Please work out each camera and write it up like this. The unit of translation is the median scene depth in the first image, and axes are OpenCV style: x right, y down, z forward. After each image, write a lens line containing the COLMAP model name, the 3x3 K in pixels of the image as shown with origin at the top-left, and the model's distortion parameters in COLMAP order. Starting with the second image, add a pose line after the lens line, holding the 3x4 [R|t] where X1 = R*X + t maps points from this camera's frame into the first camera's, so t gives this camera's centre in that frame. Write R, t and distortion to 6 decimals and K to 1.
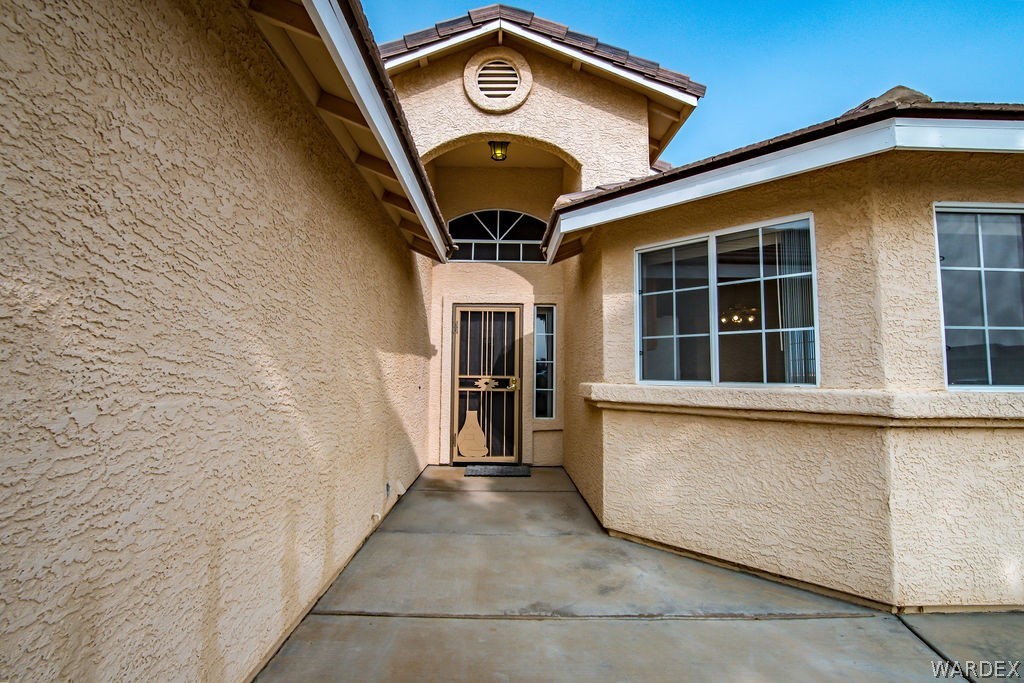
lens RADIAL K [[458.7, 0, 506.6], [0, 458.7, 342.1], [0, 0, 1]] dist [-0.019907, -0.000081]
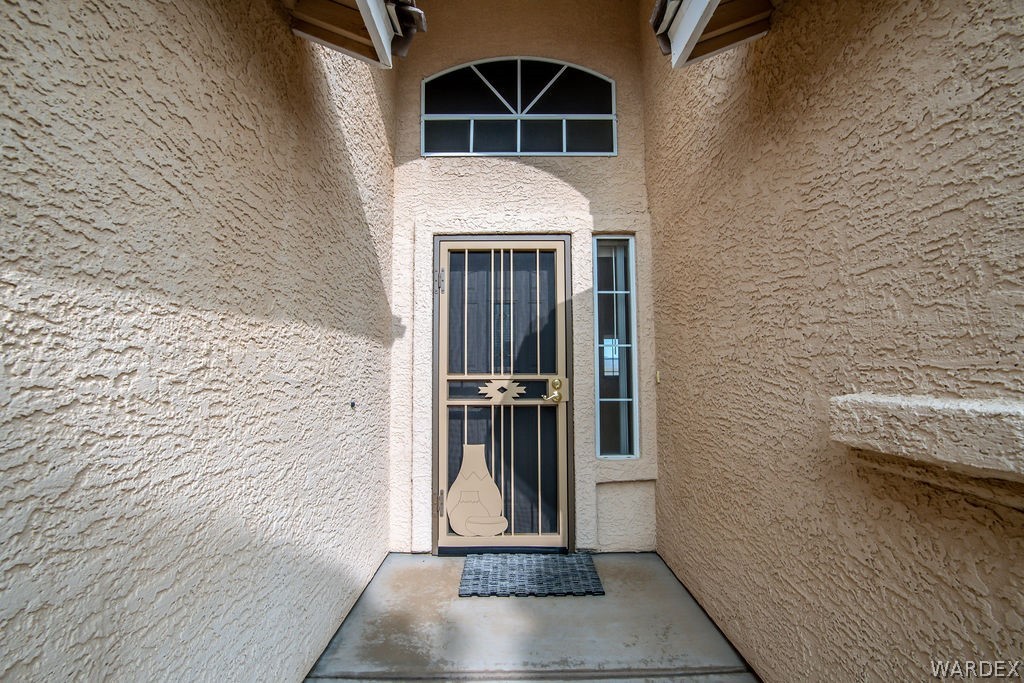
lens RADIAL K [[458.7, 0, 514.7], [0, 458.7, 342.6], [0, 0, 1]] dist [-0.019907, -0.000081]
pose [[0.999866, -0.015987, 0.003608, -0.030792], [0.015947, 0.999815, 0.010780, 0.032417], [-0.003779, -0.010721, 0.999935, 0.490621]]
